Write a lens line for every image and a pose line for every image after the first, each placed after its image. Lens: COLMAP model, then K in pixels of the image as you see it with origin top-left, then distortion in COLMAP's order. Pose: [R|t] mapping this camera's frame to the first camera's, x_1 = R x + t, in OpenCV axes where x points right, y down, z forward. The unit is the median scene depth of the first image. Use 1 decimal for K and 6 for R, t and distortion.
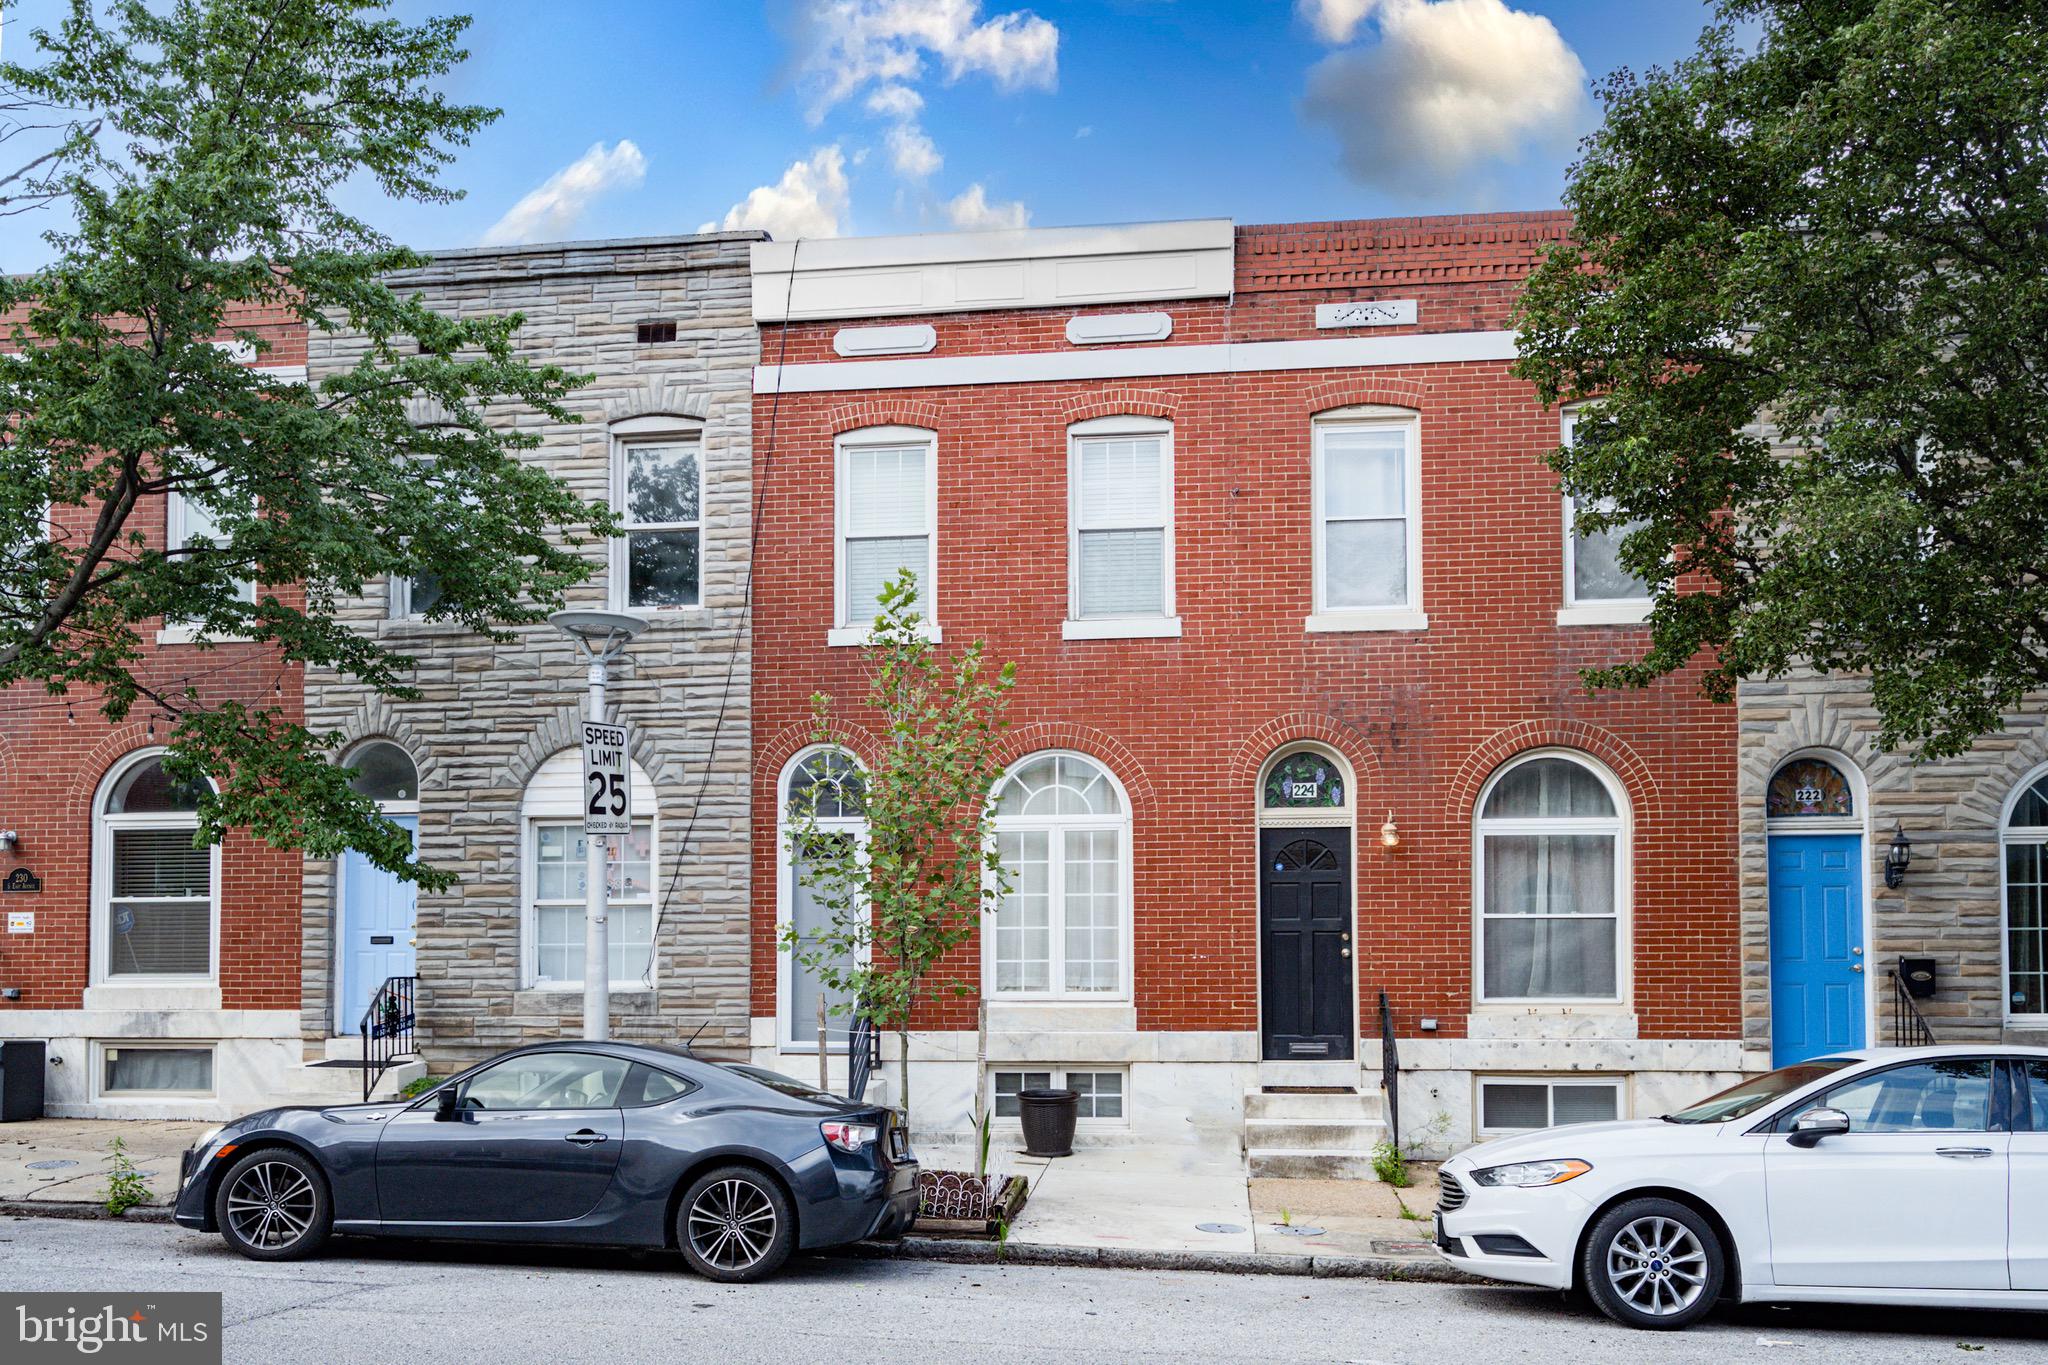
lens RADIAL K [[1382.4, 0, 1026.5], [0, 1382.4, 743.0], [0, 0, 1]] dist [-0.002504, 0.002355]
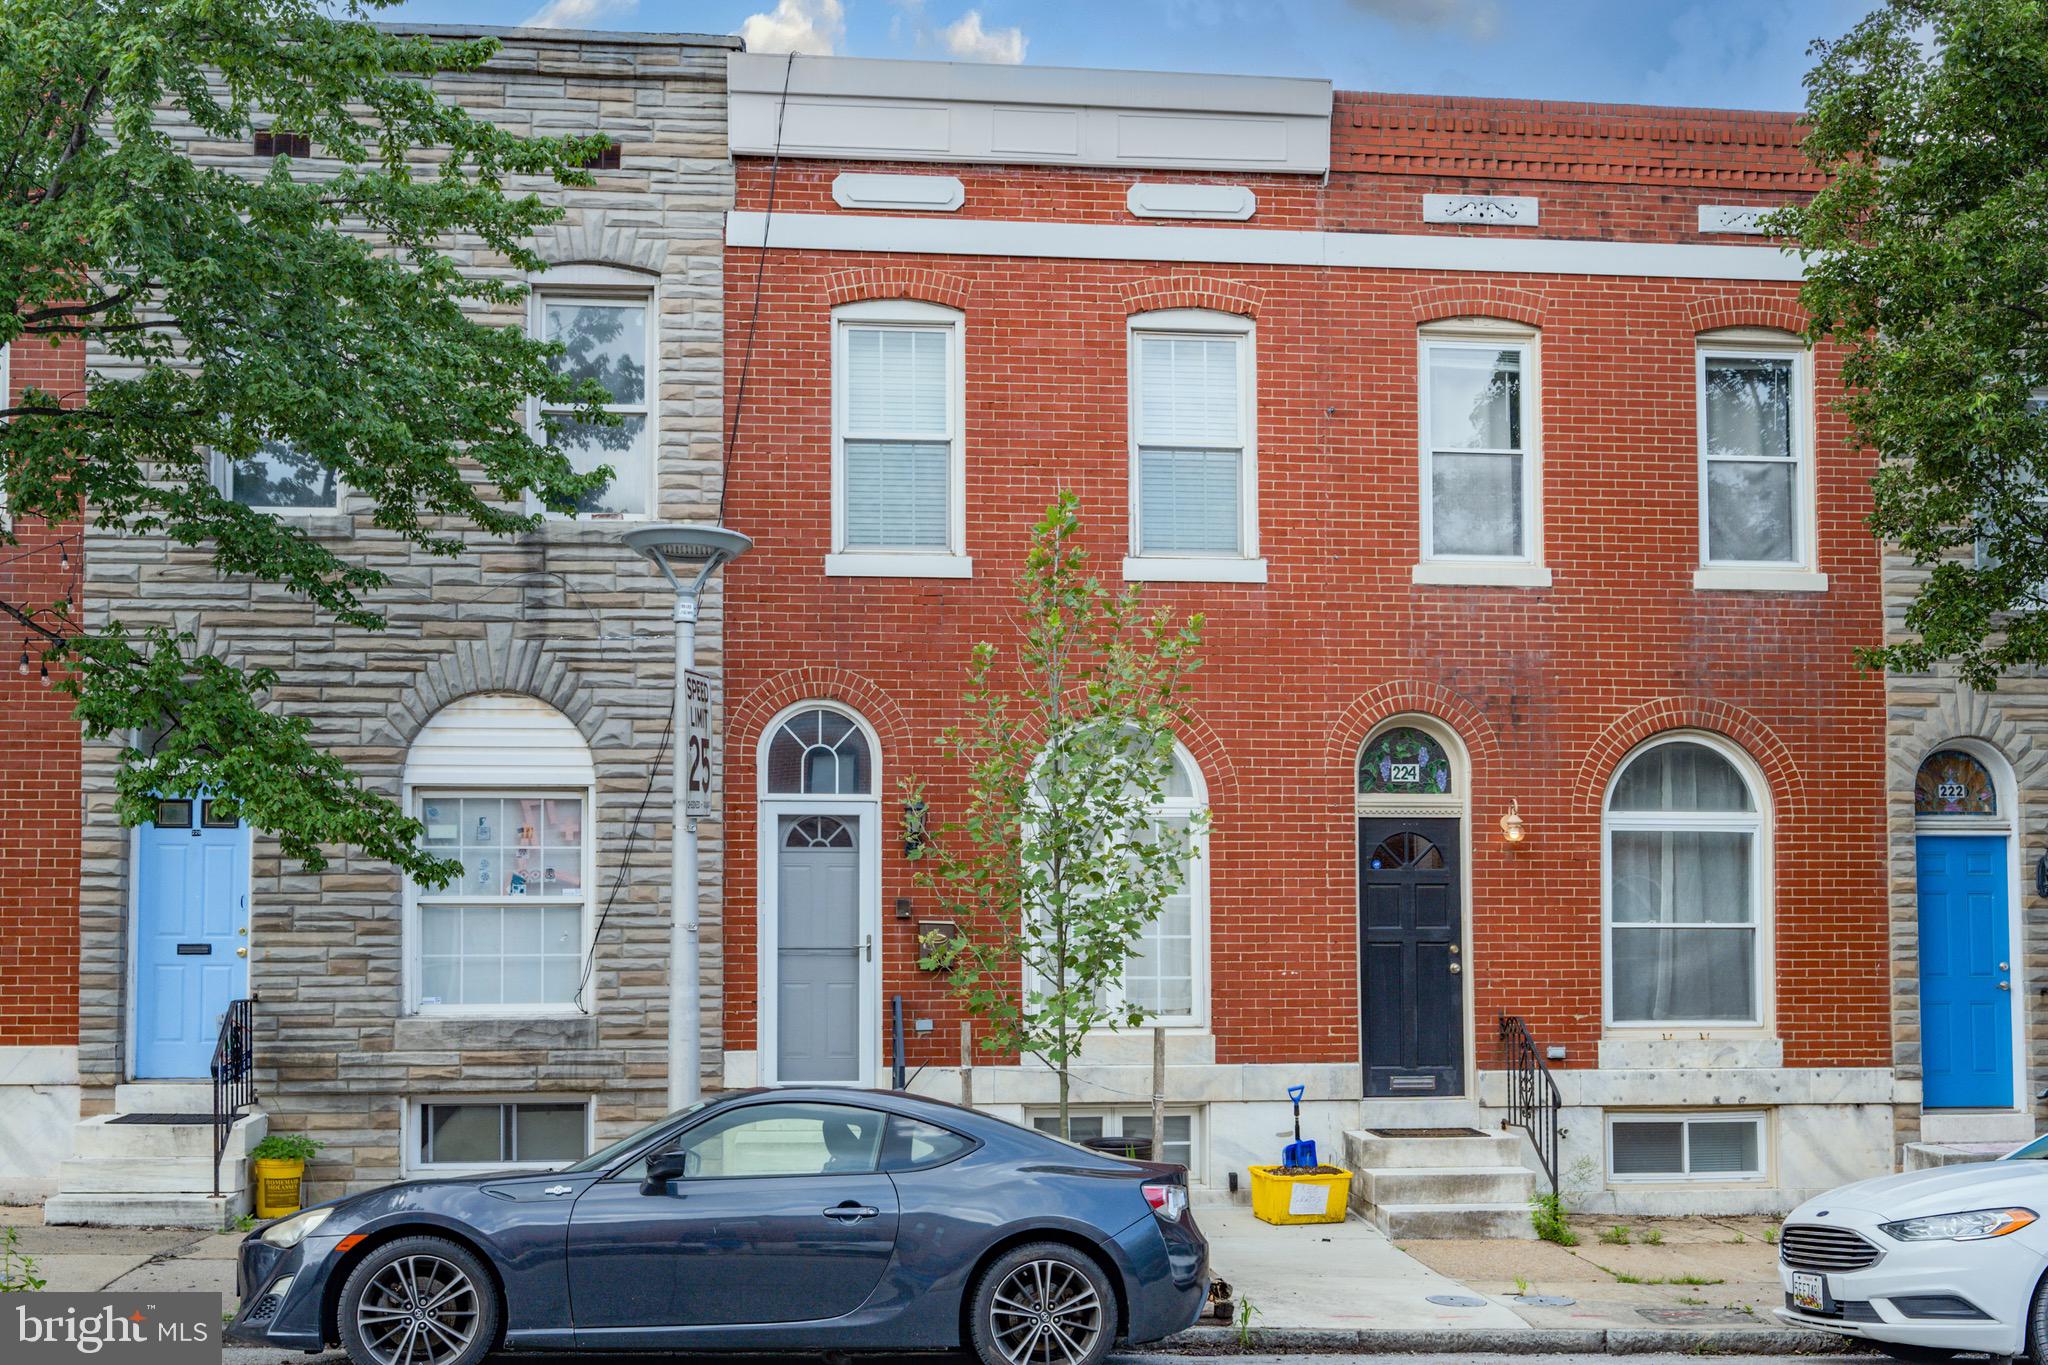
lens RADIAL K [[1740.9, 0, 1023.6], [0, 1740.9, 683.9], [0, 0, 1]] dist [-0.000039, -0.004512]
pose [[0.981844, 0.031234, 0.187100, -0.221452], [-0.029978, 0.999505, -0.009538, -0.002577], [-0.187305, 0.003756, 0.982295, 0.009785]]
